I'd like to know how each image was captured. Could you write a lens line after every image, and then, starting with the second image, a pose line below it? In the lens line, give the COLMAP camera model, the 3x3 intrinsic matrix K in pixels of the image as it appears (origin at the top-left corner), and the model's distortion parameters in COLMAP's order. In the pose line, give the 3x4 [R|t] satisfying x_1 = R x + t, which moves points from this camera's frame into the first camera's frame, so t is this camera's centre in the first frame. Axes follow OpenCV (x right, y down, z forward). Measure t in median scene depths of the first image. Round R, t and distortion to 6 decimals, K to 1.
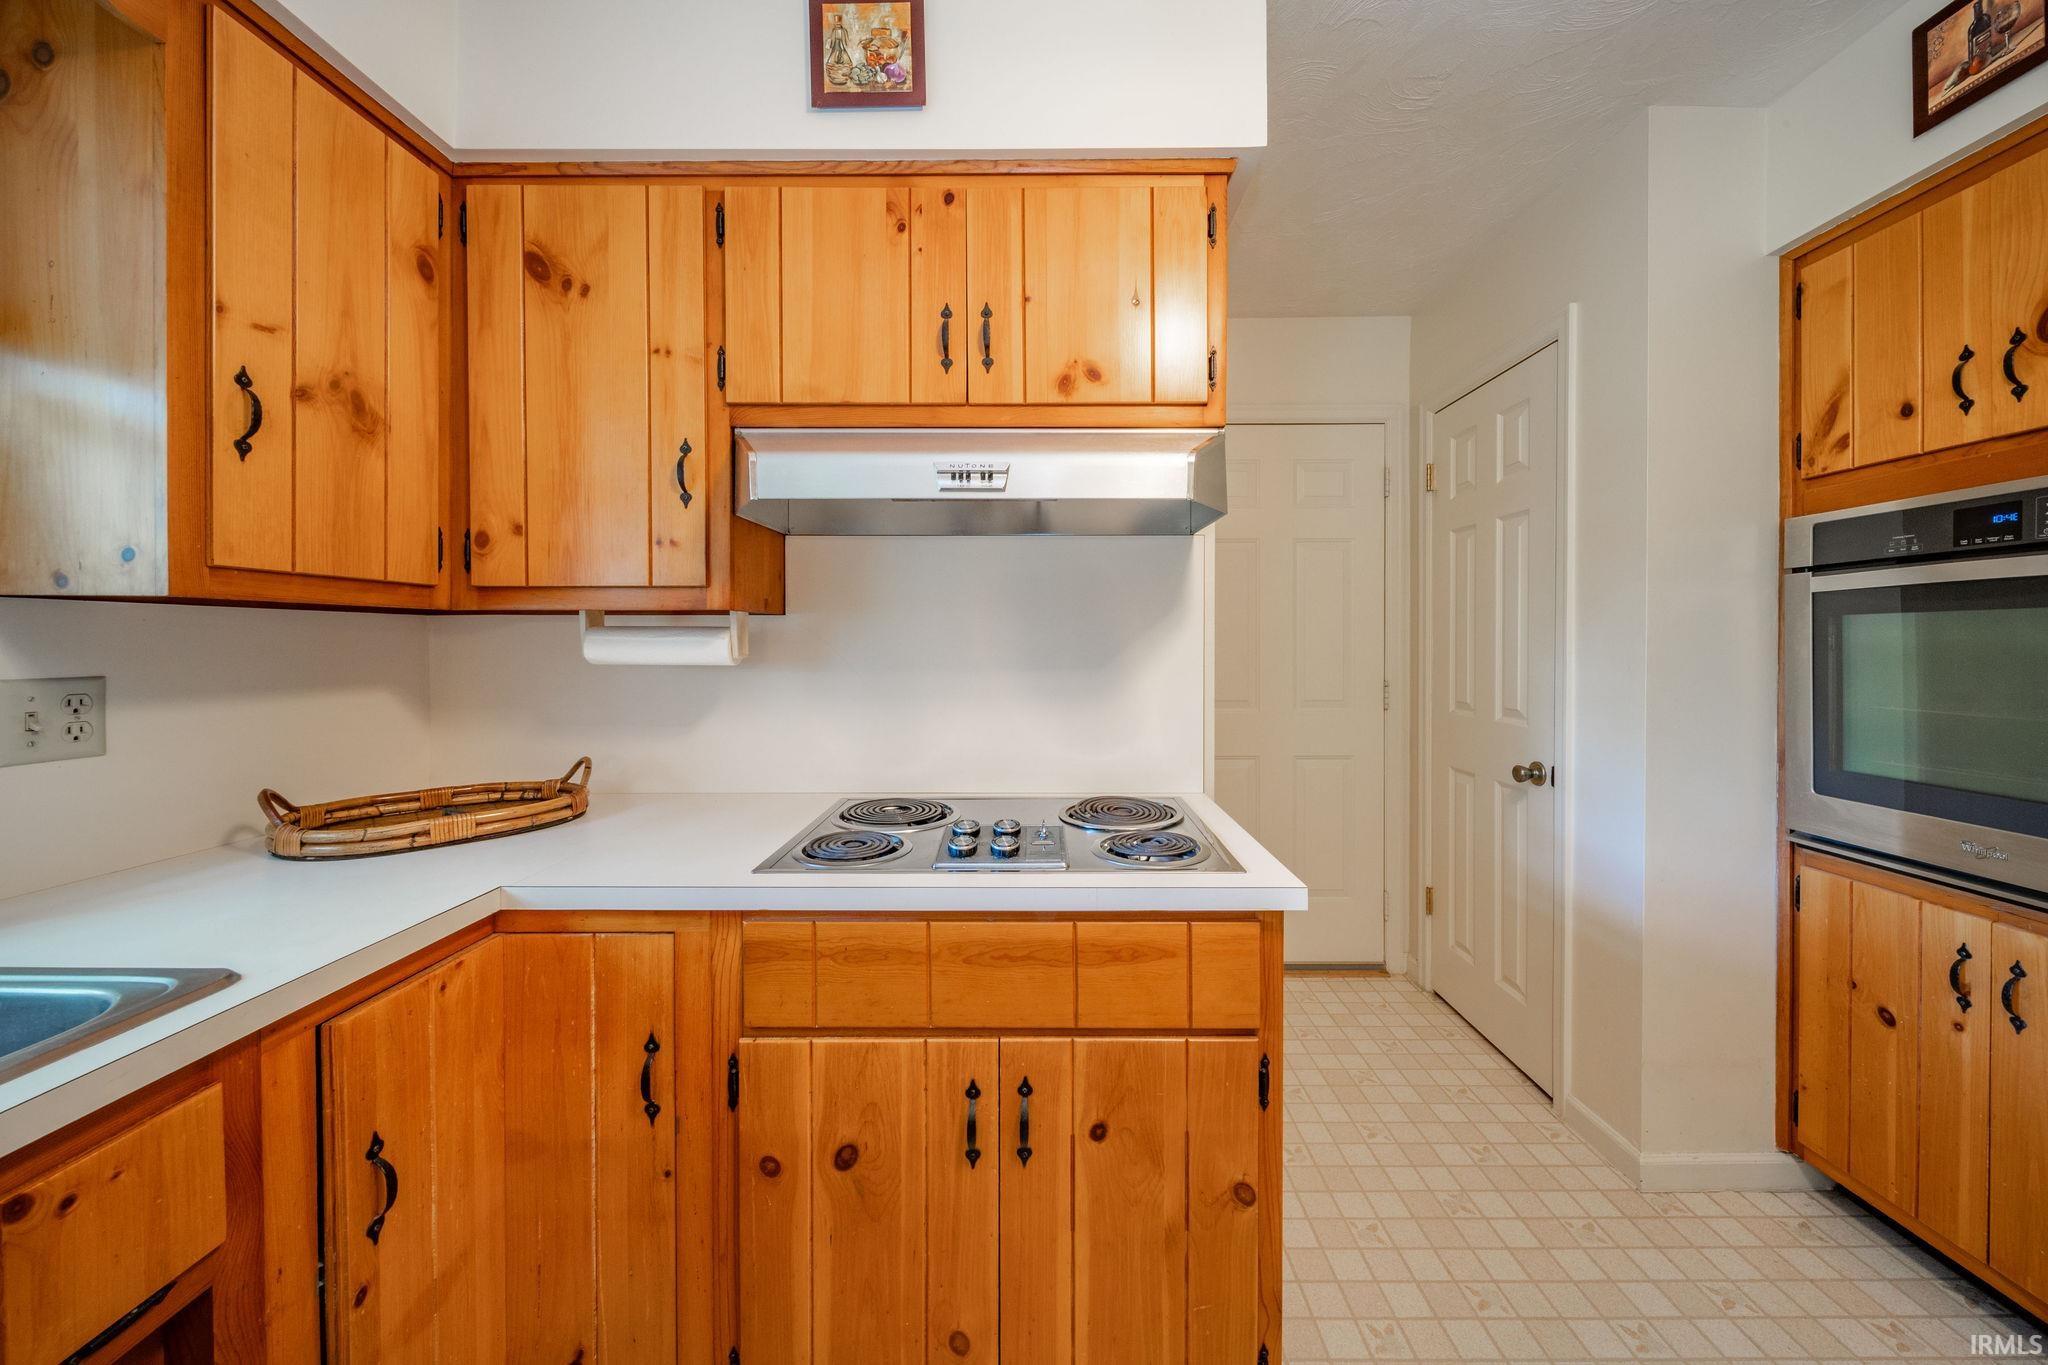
lens RADIAL K [[719.9, 0, 1034.4], [0, 719.9, 650.6], [0, 0, 1]] dist [0.000479, -0.001048]
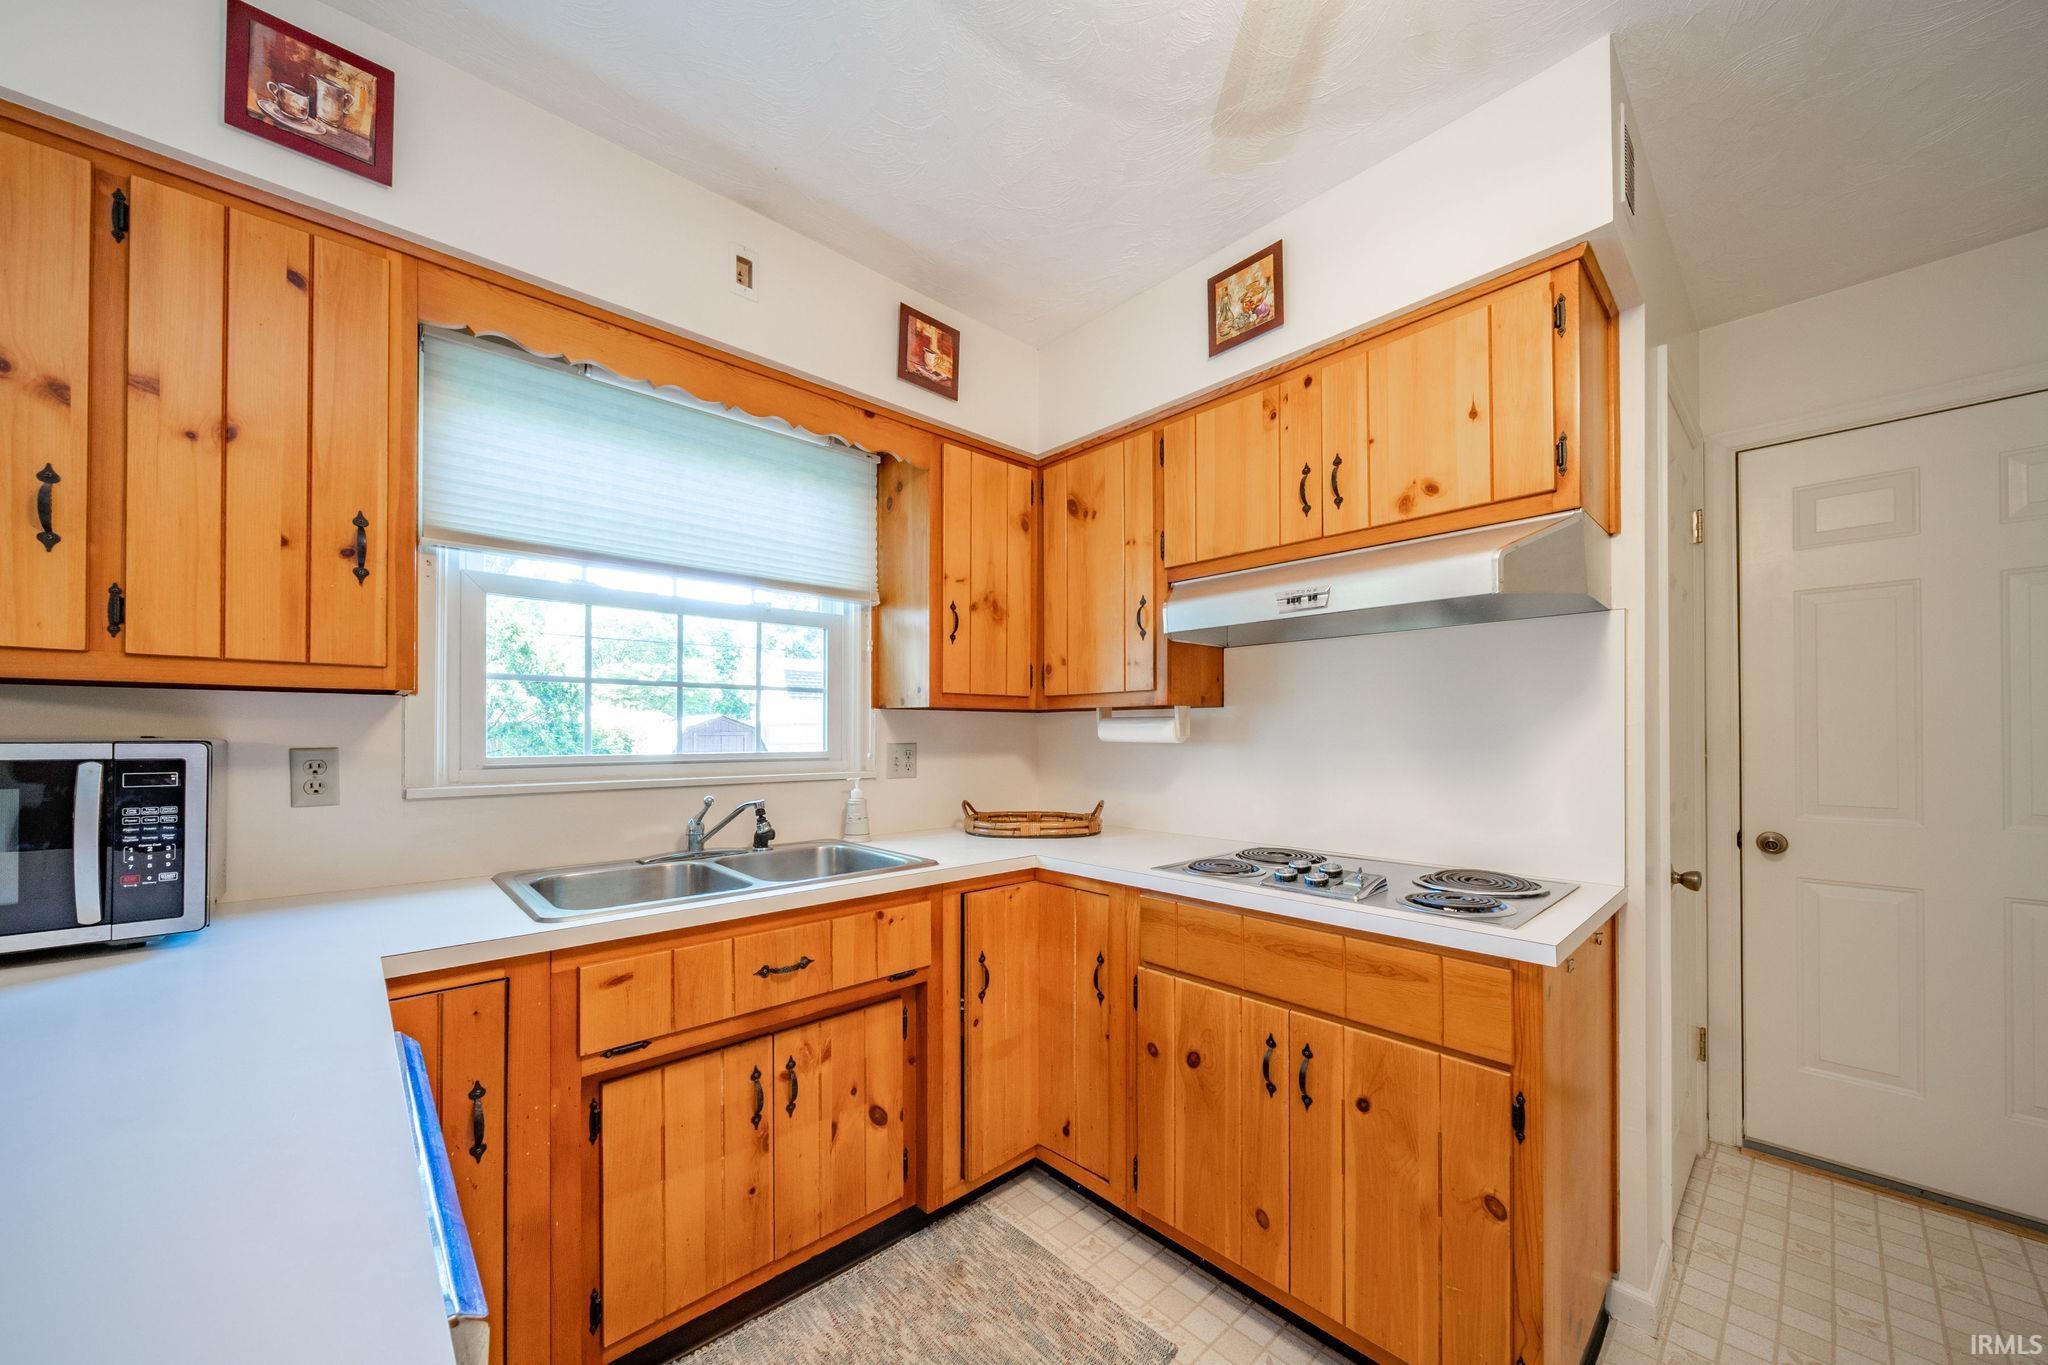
lens RADIAL K [[719.9, 0, 1019.4], [0, 719.9, 732.4], [0, 0, 1]] dist [0.000479, -0.001048]
pose [[0.684196, -0.001328, -0.729297, 0.469792], [-0.007035, 0.999940, -0.008421, 0.016037], [0.729264, 0.010892, 0.684146, -0.256418]]
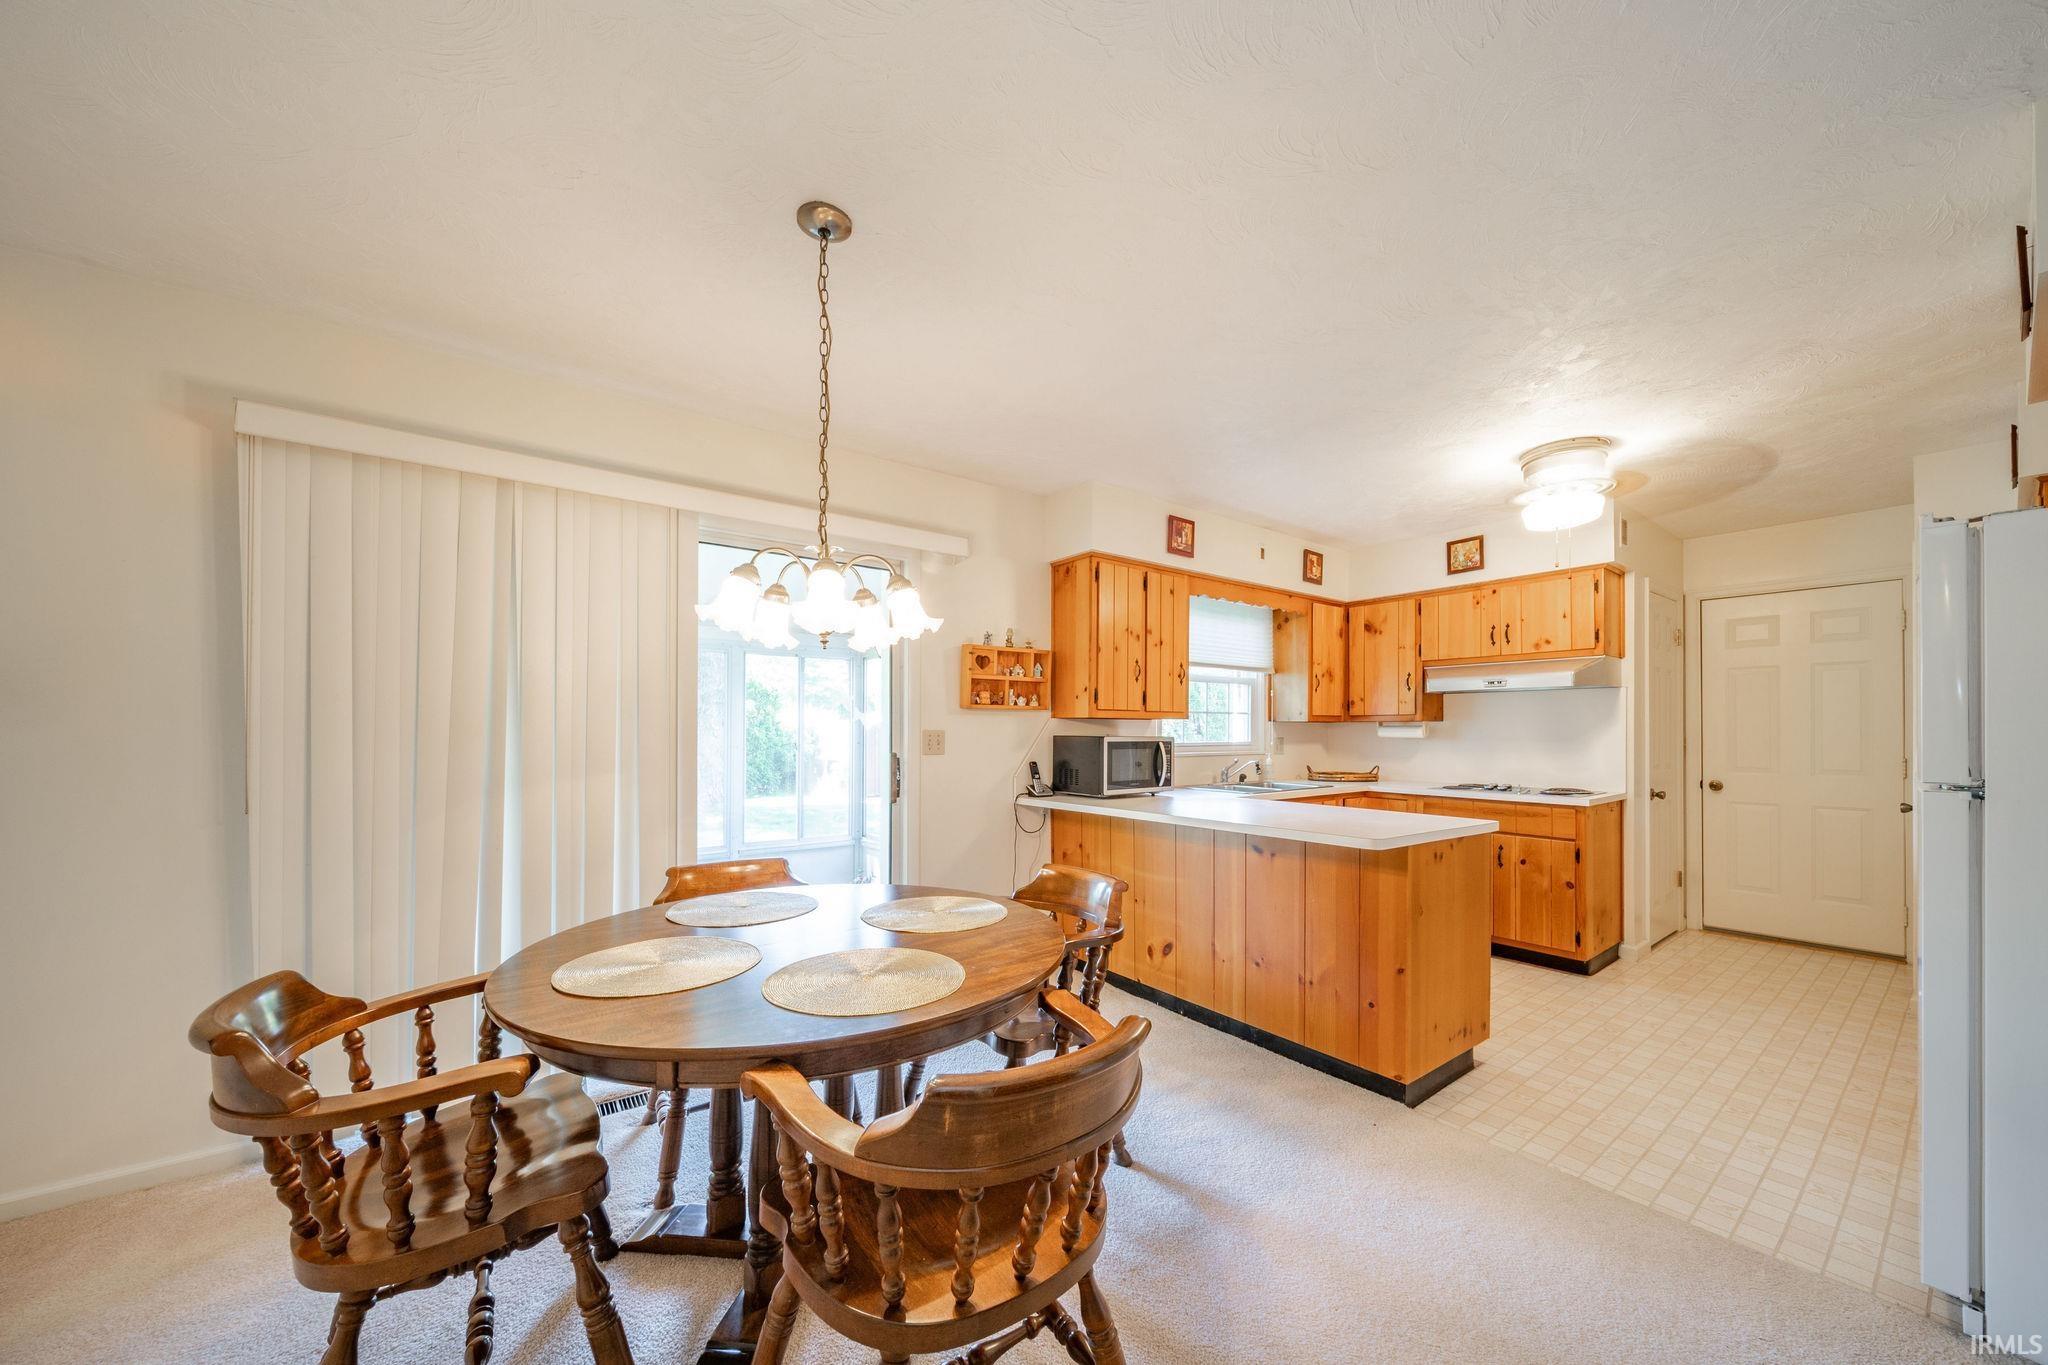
lens RADIAL K [[719.9, 0, 1035.0], [0, 719.9, 728.2], [0, 0, 1]] dist [0.000479, -0.001048]
pose [[0.614153, -0.002518, -0.789183, 1.149444], [-0.009257, 0.999903, -0.010395, 0.028431], [0.789133, 0.013690, 0.614070, -2.560026]]
